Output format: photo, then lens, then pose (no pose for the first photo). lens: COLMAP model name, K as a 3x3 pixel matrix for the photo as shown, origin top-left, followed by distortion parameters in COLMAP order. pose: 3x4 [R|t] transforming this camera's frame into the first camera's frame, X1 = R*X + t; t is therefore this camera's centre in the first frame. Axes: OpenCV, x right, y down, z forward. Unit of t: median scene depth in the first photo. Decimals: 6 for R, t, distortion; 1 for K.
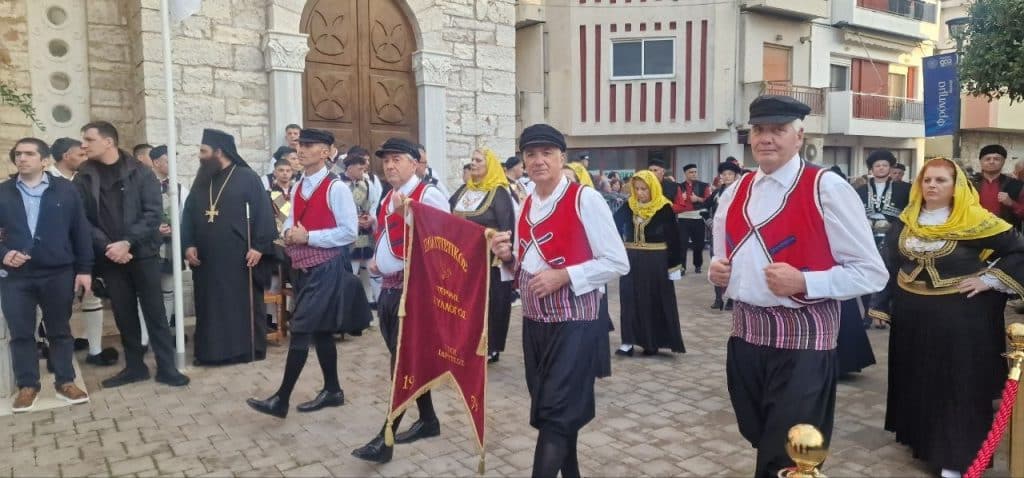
lens RADIAL K [[694.6, 0, 529.4], [0, 694.6, 220.8], [0, 0, 1]] dist [0.047196, -0.003347]
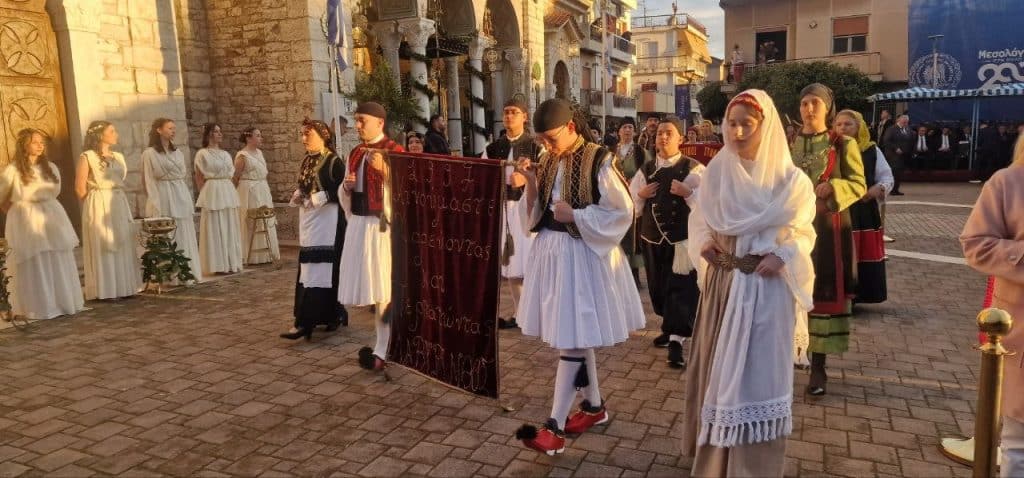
lens RADIAL K [[680.6, 0, 511.9], [0, 680.6, 230.7], [0, 0, 1]] dist [0.076092, -0.068713]
pose [[0.868002, -0.078457, 0.490324, -0.796766], [0.047803, 0.996055, 0.074756, 0.041051], [-0.494255, -0.041450, 0.868328, -0.545566]]
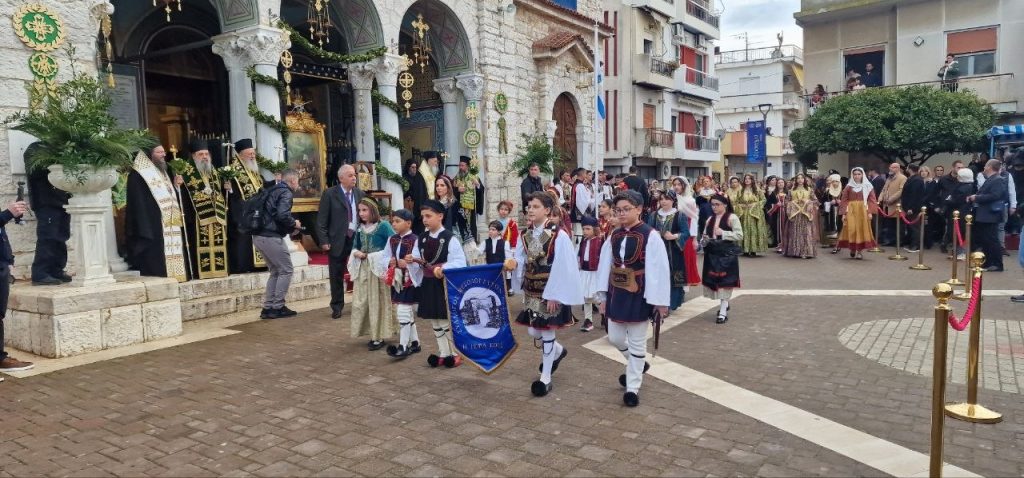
lens RADIAL K [[680.0, 0, 509.0], [0, 680.0, 241.3], [0, 0, 1]] dist [0.079142, -0.071404]
pose [[0.945021, -0.038262, 0.324764, -0.514411], [0.034739, 0.999258, 0.016642, 0.031907], [-0.325159, -0.004446, 0.945649, -0.432201]]
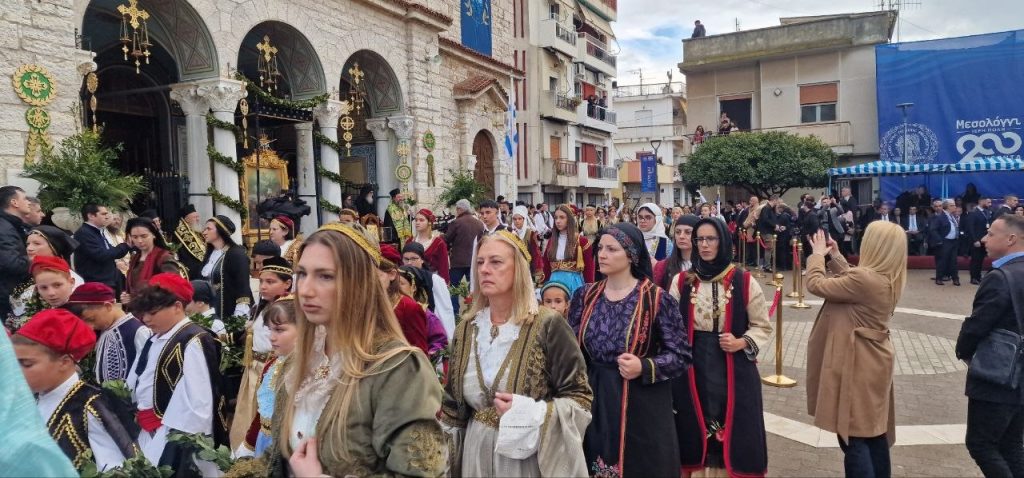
lens RADIAL K [[682.7, 0, 527.2], [0, 682.7, 240.8], [0, 0, 1]] dist [0.077518, -0.073275]
pose [[0.879390, -0.033809, 0.474900, -0.571273], [0.042600, 0.999062, -0.007759, 0.025134], [-0.474192, 0.027054, 0.880006, -0.513742]]
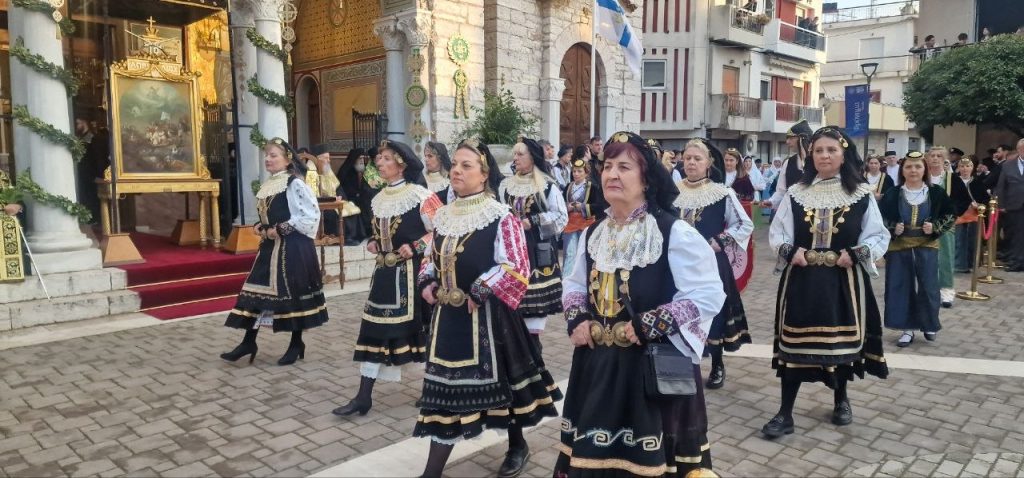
lens RADIAL K [[686.3, 0, 516.6], [0, 686.3, 233.3], [0, 0, 1]] dist [0.065148, -0.062219]
pose [[0.983408, -0.013116, 0.180933, -0.328235], [0.005738, 0.999133, 0.041244, 0.019495], [-0.181317, -0.039522, 0.982630, -0.291691]]
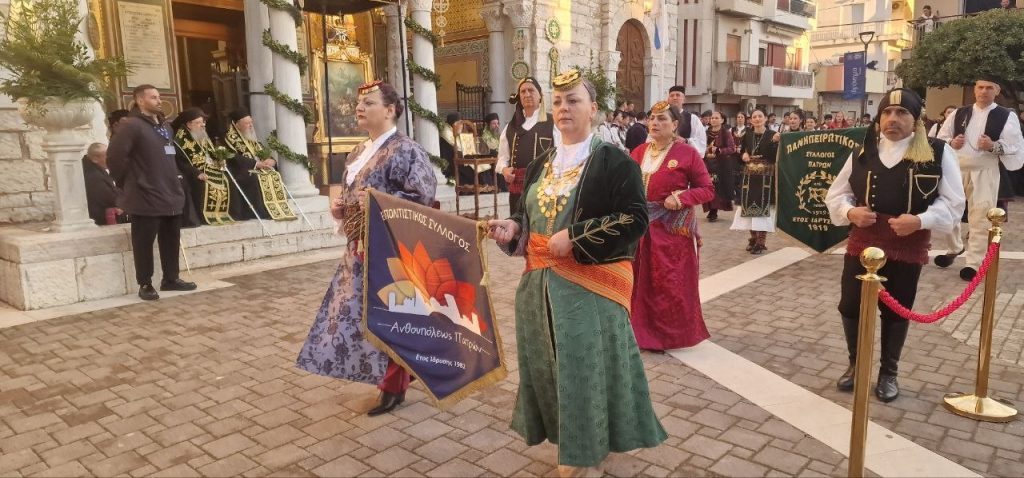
lens RADIAL K [[686.8, 0, 510.4], [0, 686.8, 244.5], [0, 0, 1]] dist [0.069205, -0.064098]
pose [[0.975446, -0.046343, 0.215308, -0.469701], [0.024834, 0.994520, 0.101551, 0.030990], [-0.218834, -0.093711, 0.971252, -0.389691]]
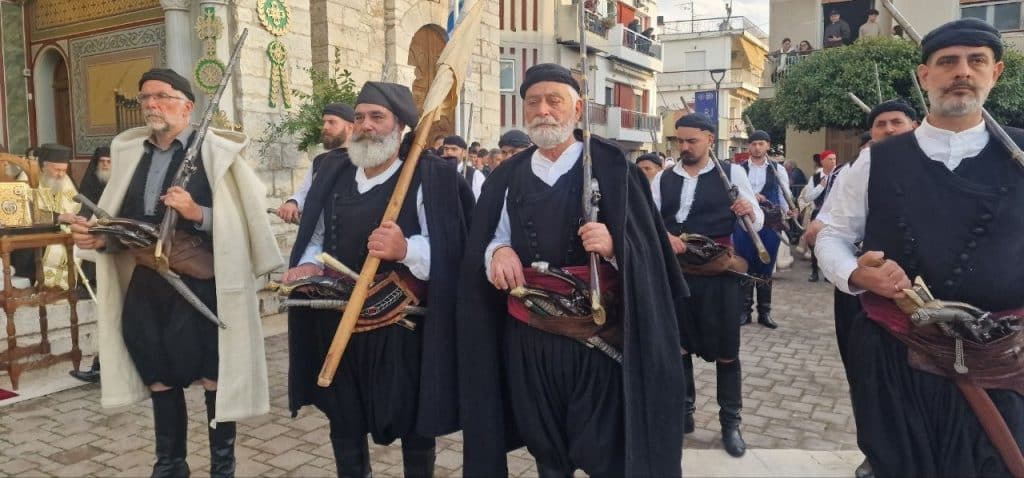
lens RADIAL K [[684.9, 0, 518.2], [0, 684.9, 233.1], [0, 0, 1]] dist [0.070137, -0.063604]
pose [[0.910908, -0.032844, 0.411300, -0.311649], [0.020684, 0.999208, 0.033984, 0.011652], [-0.412090, -0.022449, 0.910866, -0.157894]]
